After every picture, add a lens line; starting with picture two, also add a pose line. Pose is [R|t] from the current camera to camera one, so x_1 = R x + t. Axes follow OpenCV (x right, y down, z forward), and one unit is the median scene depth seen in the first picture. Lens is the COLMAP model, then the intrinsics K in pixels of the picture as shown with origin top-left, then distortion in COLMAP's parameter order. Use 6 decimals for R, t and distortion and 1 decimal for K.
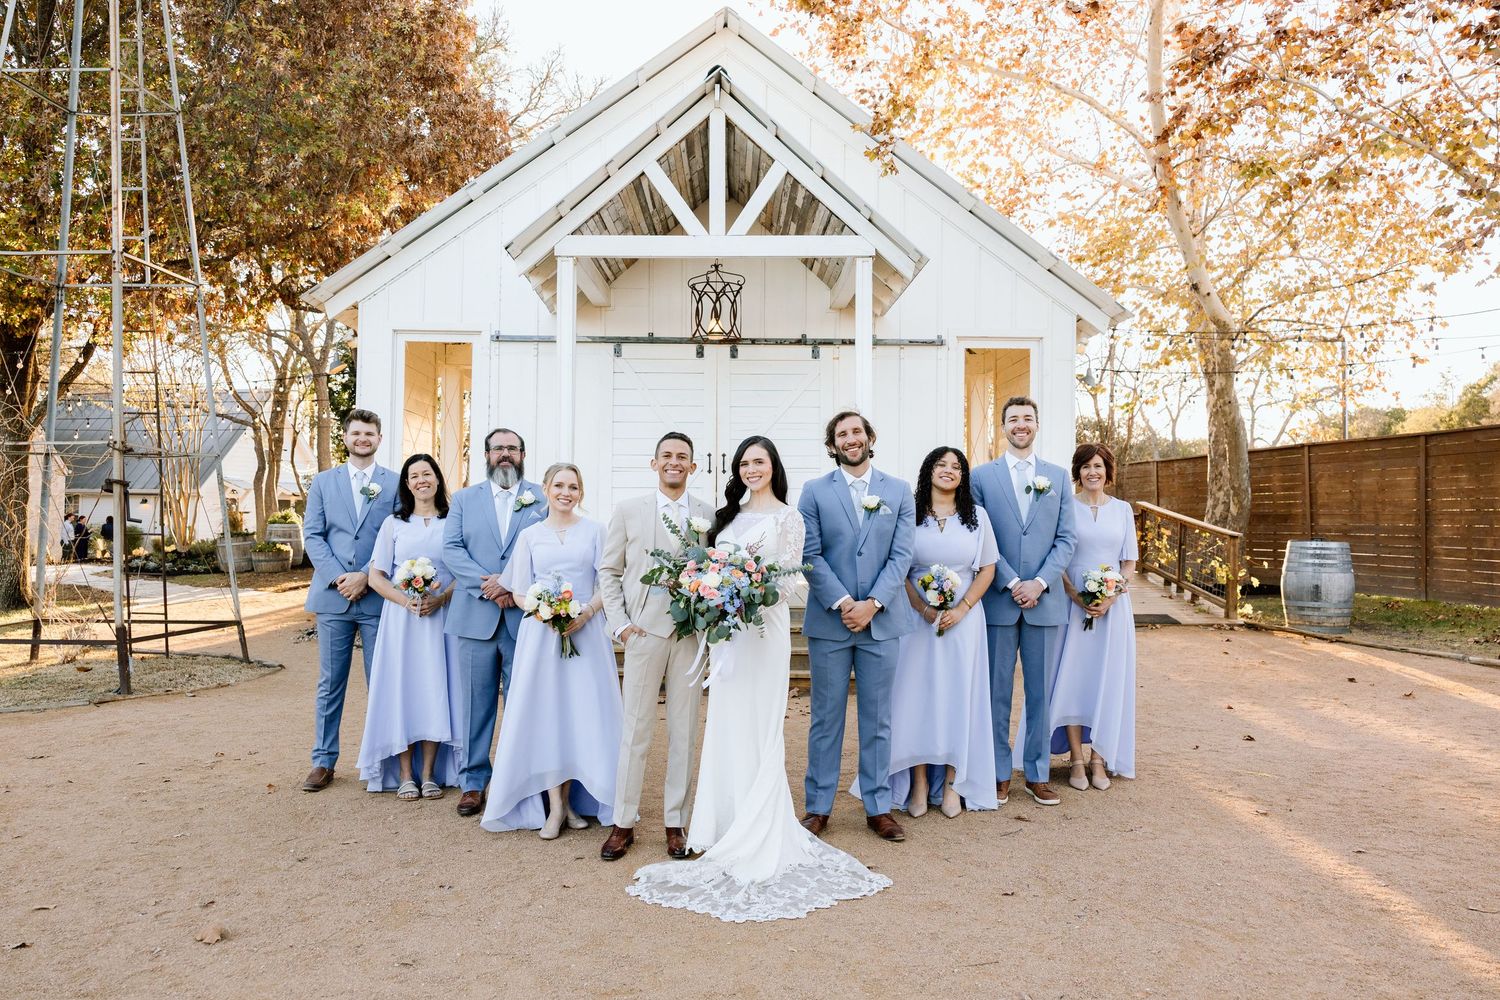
lens RADIAL K [[1245.0, 0, 750.0], [0, 1245.0, 500.0], [0, 0, 1]] dist [0.015635, -0.004316]
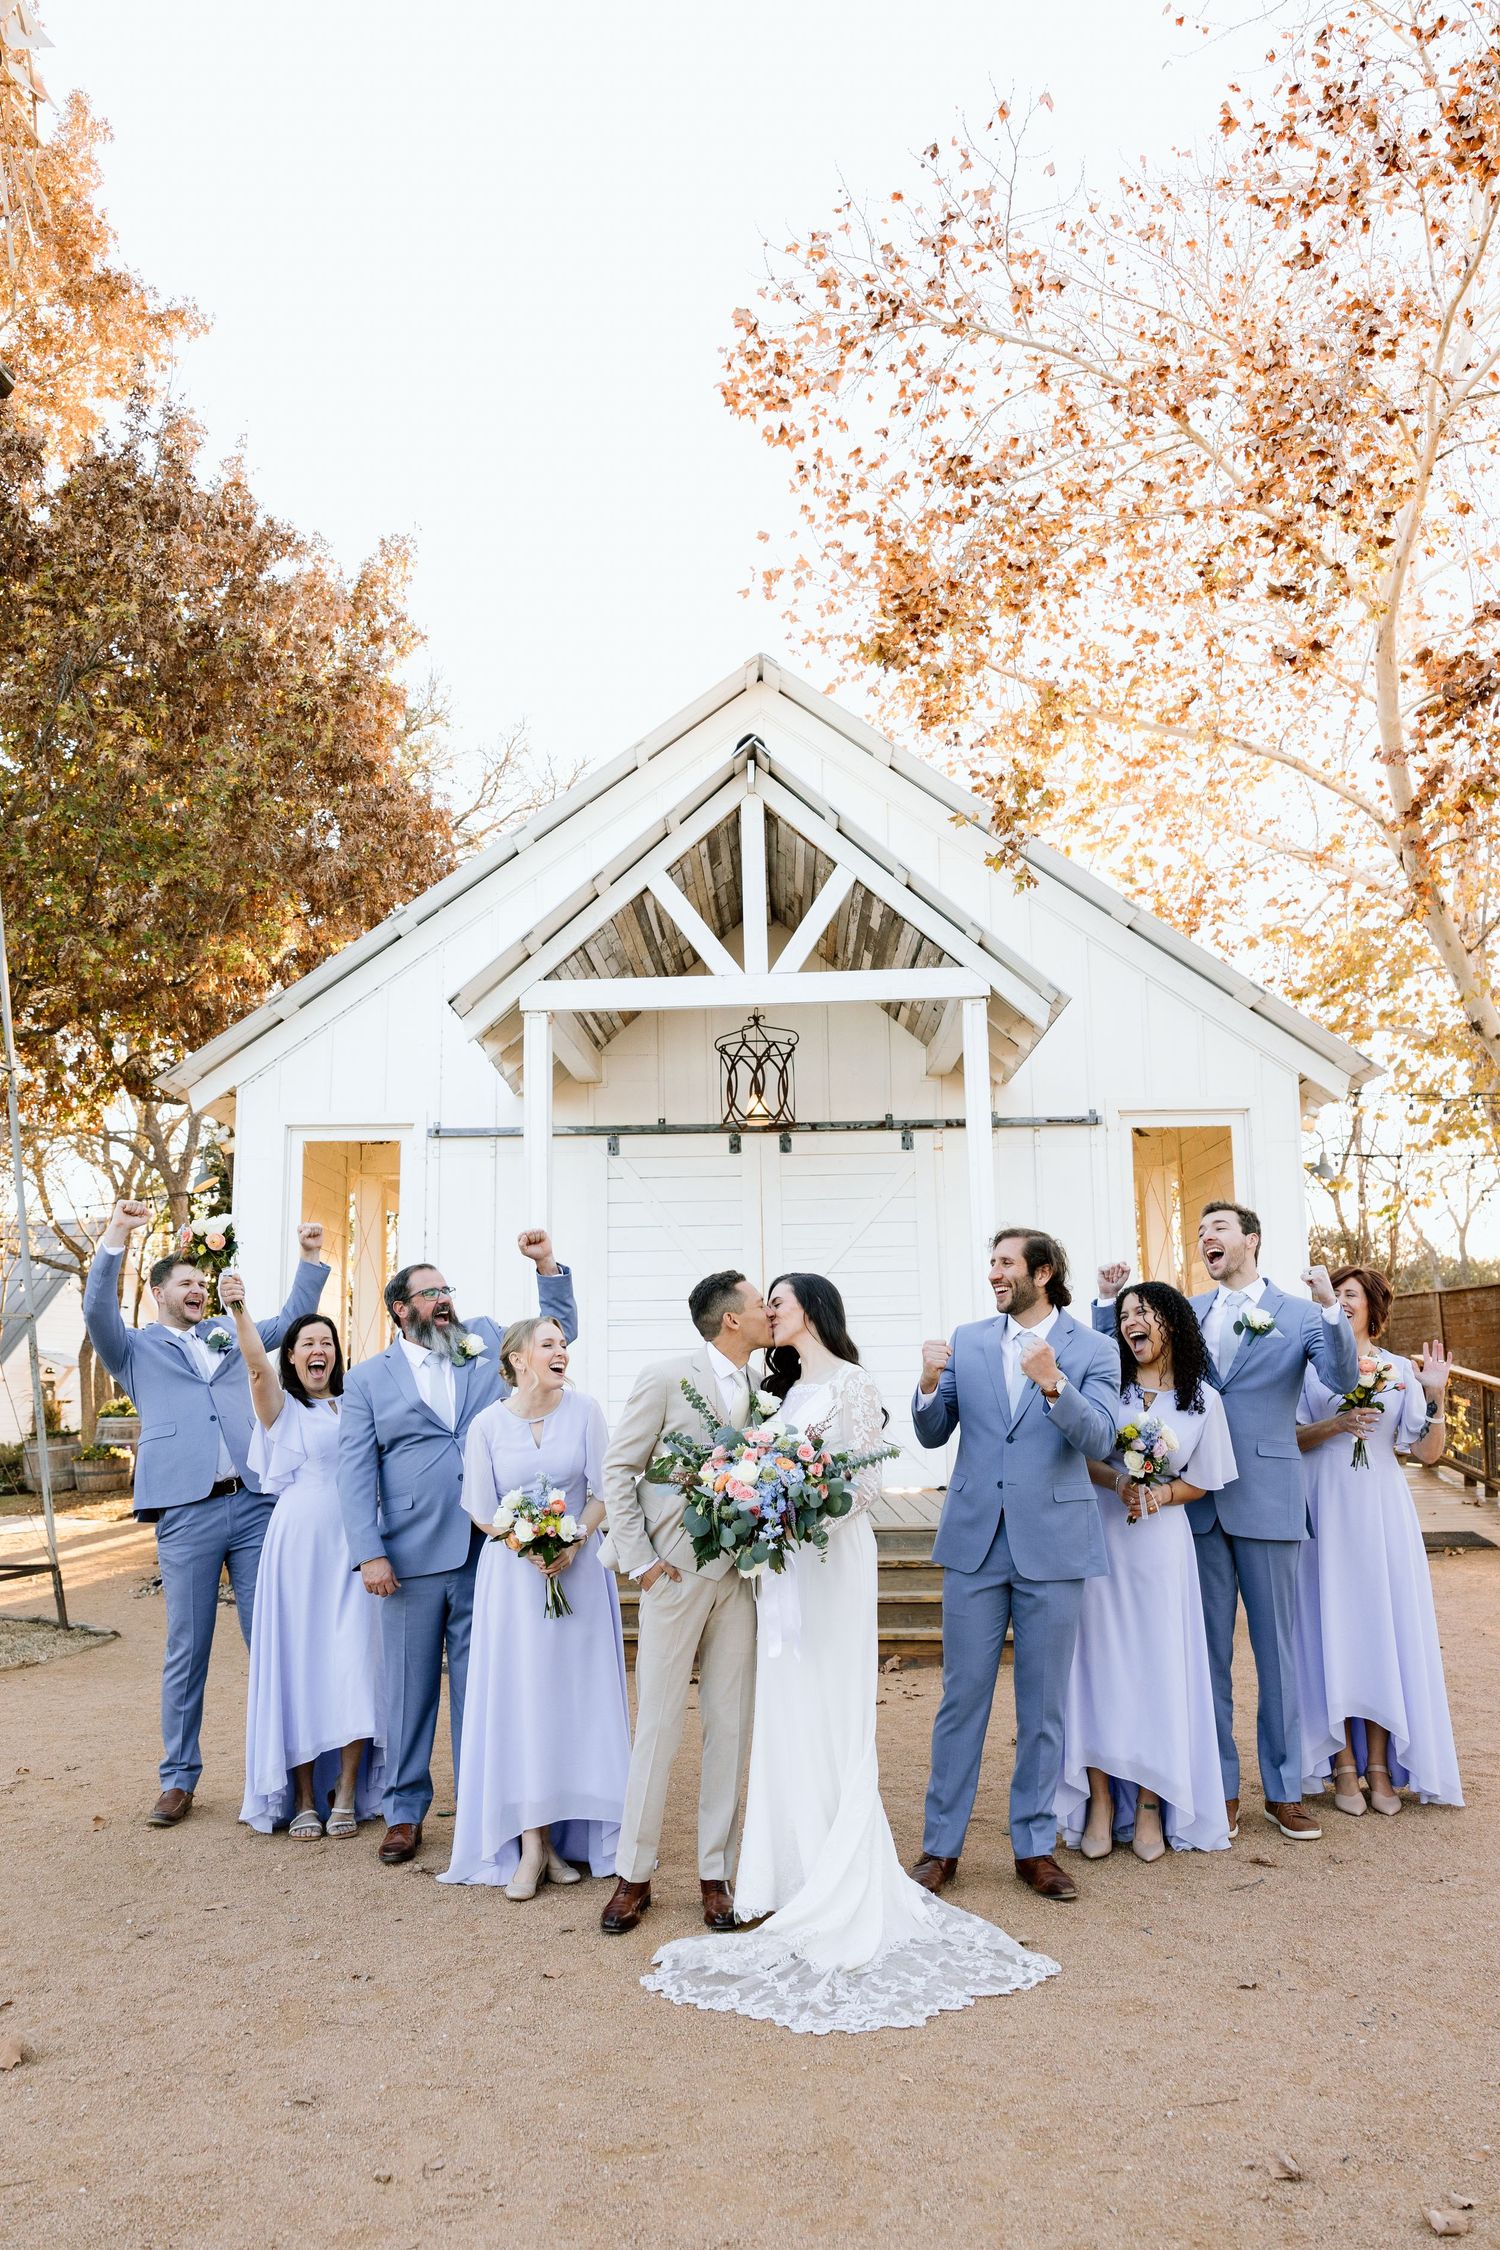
lens RADIAL K [[1872.5, 0, 716.3], [0, 1872.5, 1112.4], [0, 0, 1]] dist [0.011451, 0.007034]
pose [[0.998370, -0.029628, -0.048777, -0.000330], [0.022741, 0.990428, -0.136146, 0.001551], [0.052344, 0.134815, 0.989487, -0.004828]]
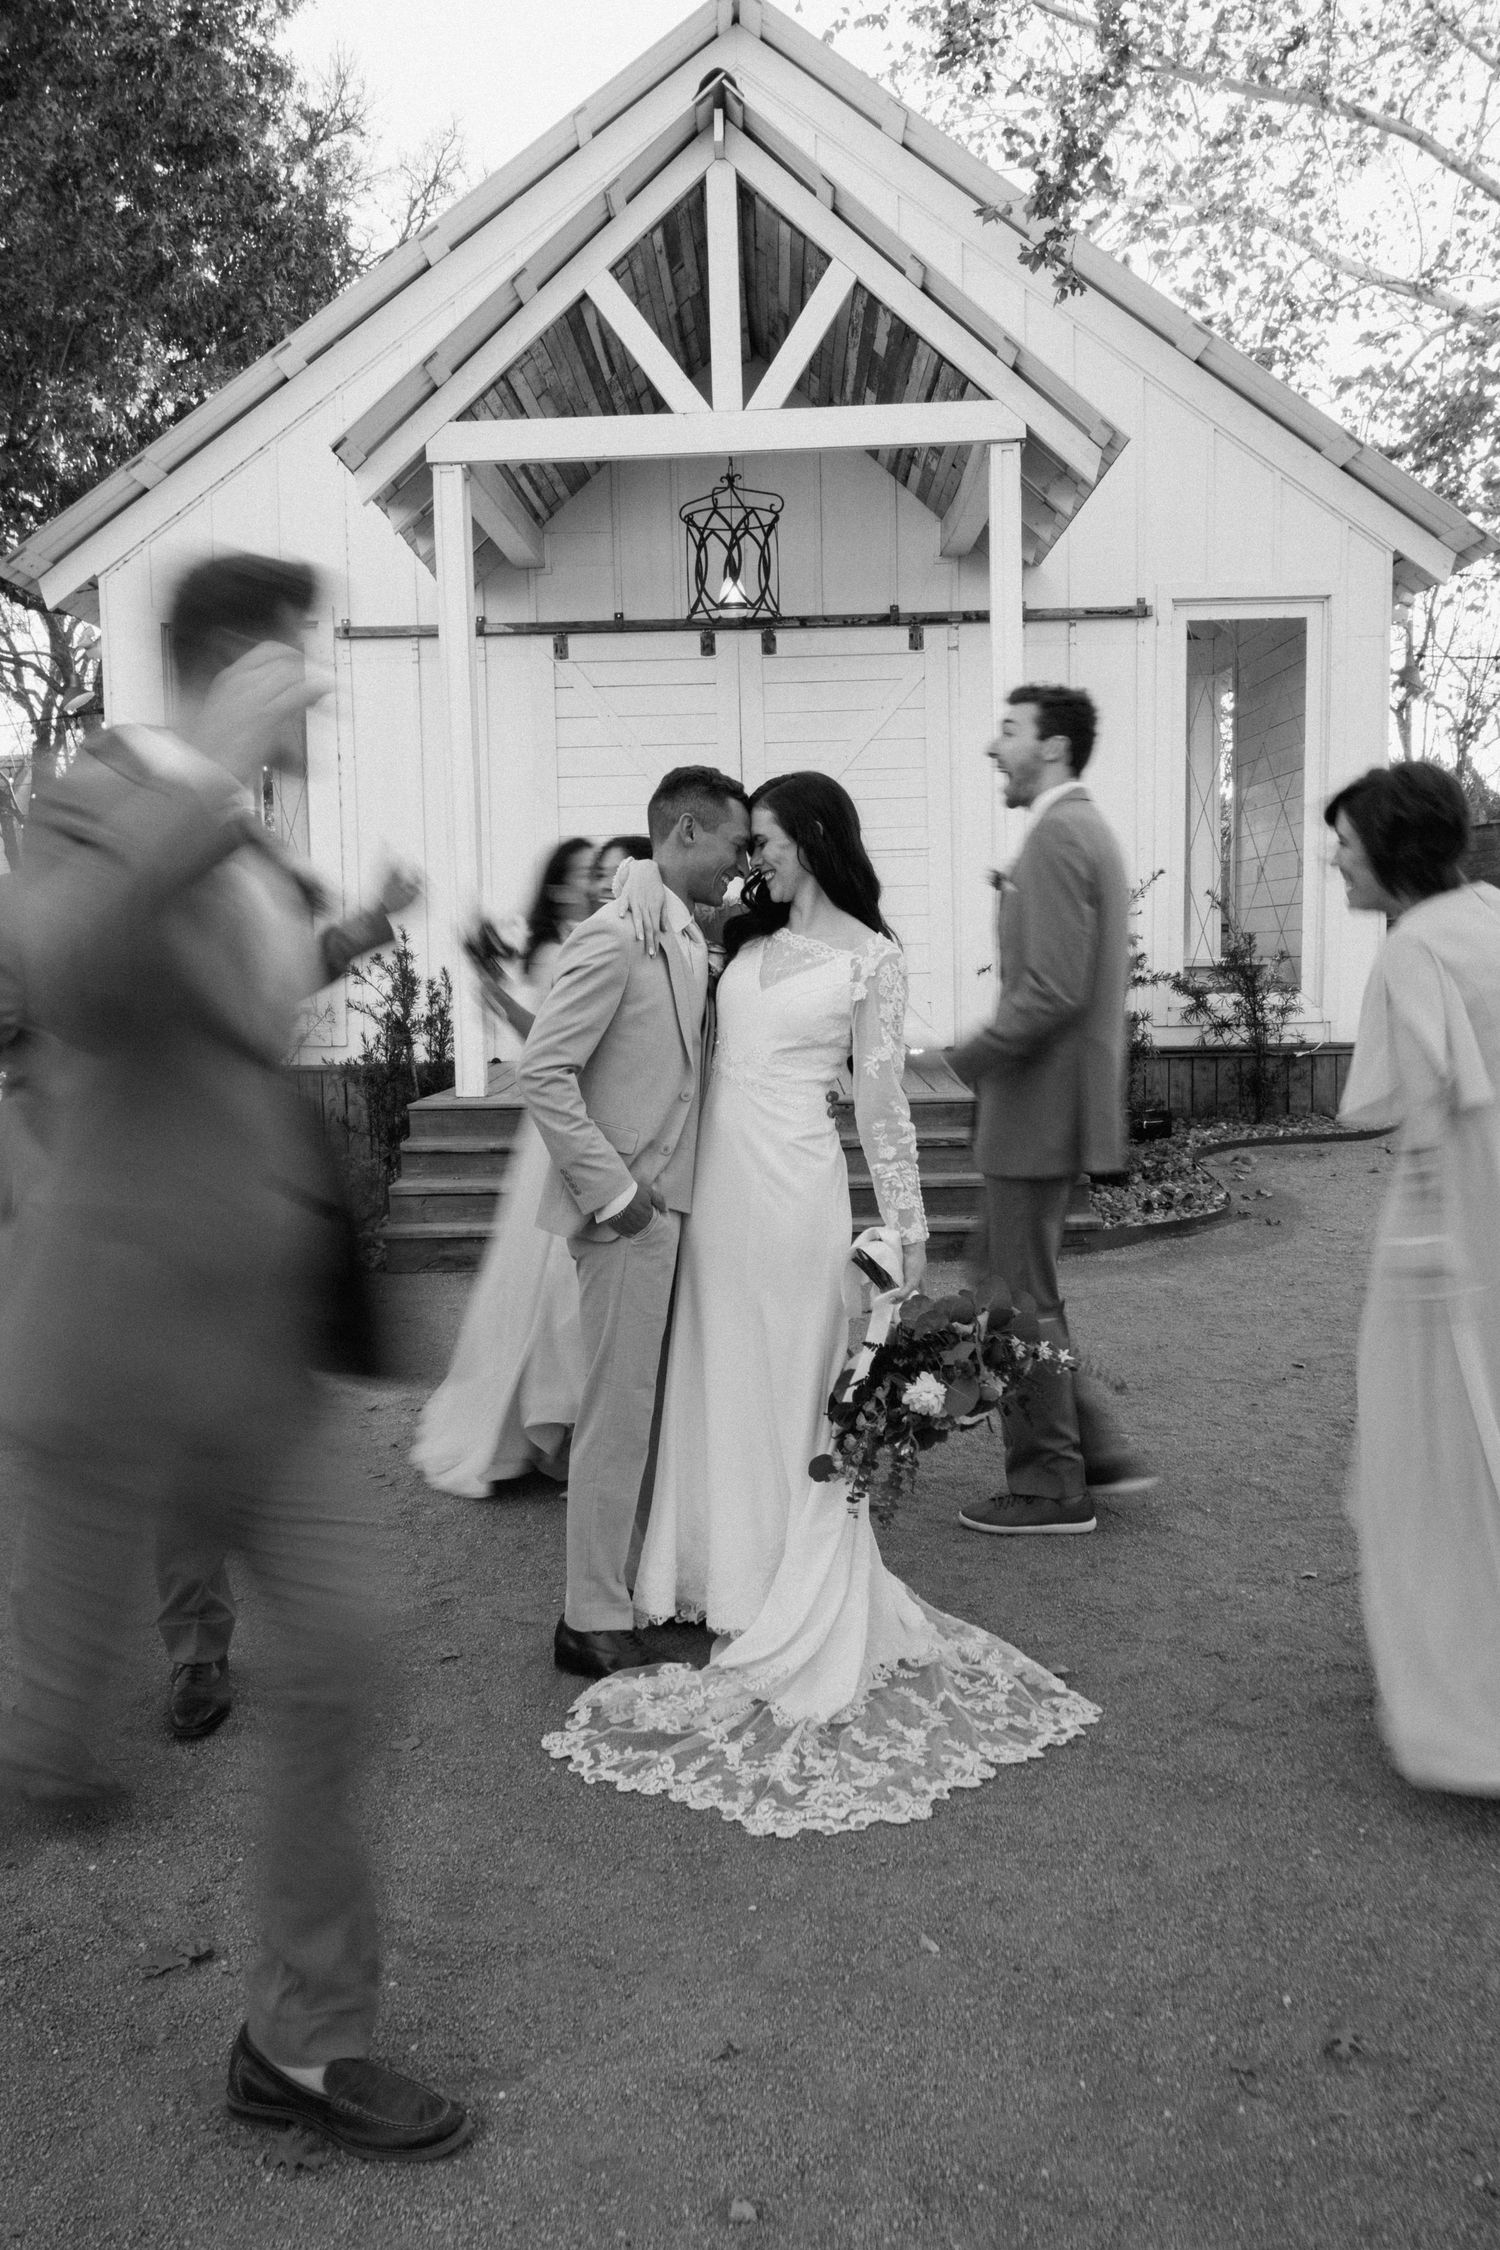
lens RADIAL K [[1867.4, 0, 737.7], [0, 1867.4, 1127.4], [0, 0, 1]] dist [0.015635, -0.004316]
pose [[0.998639, -0.026077, -0.045165, 0.005674], [0.031009, 0.993202, 0.112193, 0.002105], [0.041932, -0.113441, 0.992659, 0.155654]]
